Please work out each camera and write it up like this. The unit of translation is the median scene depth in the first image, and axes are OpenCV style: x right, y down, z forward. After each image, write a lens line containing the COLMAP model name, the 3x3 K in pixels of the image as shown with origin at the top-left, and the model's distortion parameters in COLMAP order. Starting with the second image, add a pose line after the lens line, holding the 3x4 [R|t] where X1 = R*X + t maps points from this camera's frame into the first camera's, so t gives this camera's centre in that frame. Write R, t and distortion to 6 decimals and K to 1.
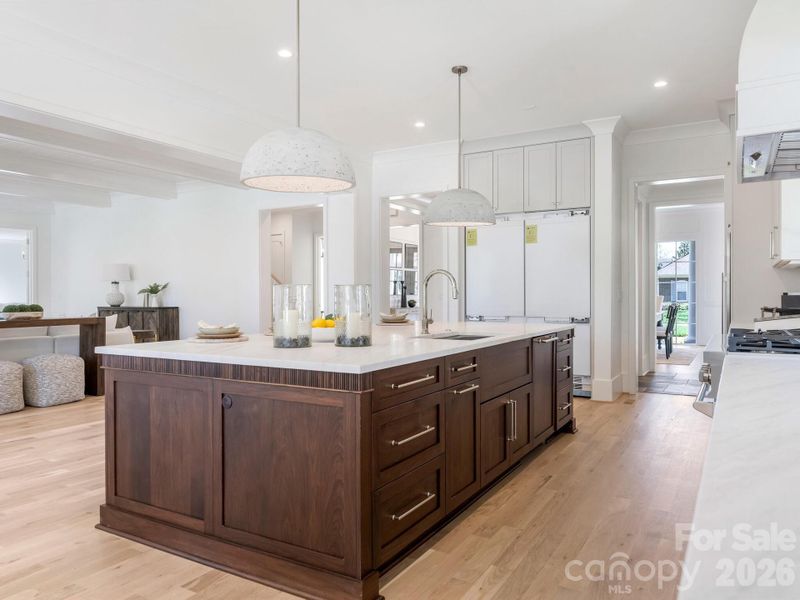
lens RADIAL K [[572.6, 0, 422.4], [0, 572.6, 301.2], [0, 0, 1]] dist [0.003751, 0.013752]
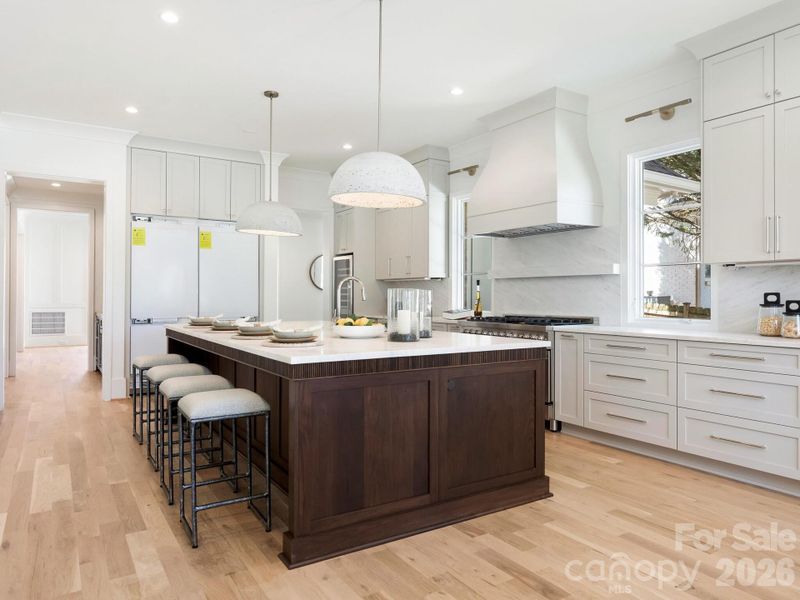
lens RADIAL K [[537.9, 0, 394.1], [0, 537.9, 302.9], [0, 0, 1]] dist [-0.020316, 0.024198]
pose [[0.470301, -0.007153, 0.882477, -1.067626], [0.008700, 0.999956, 0.003468, -0.000676], [-0.882463, 0.006046, 0.470343, 0.440703]]
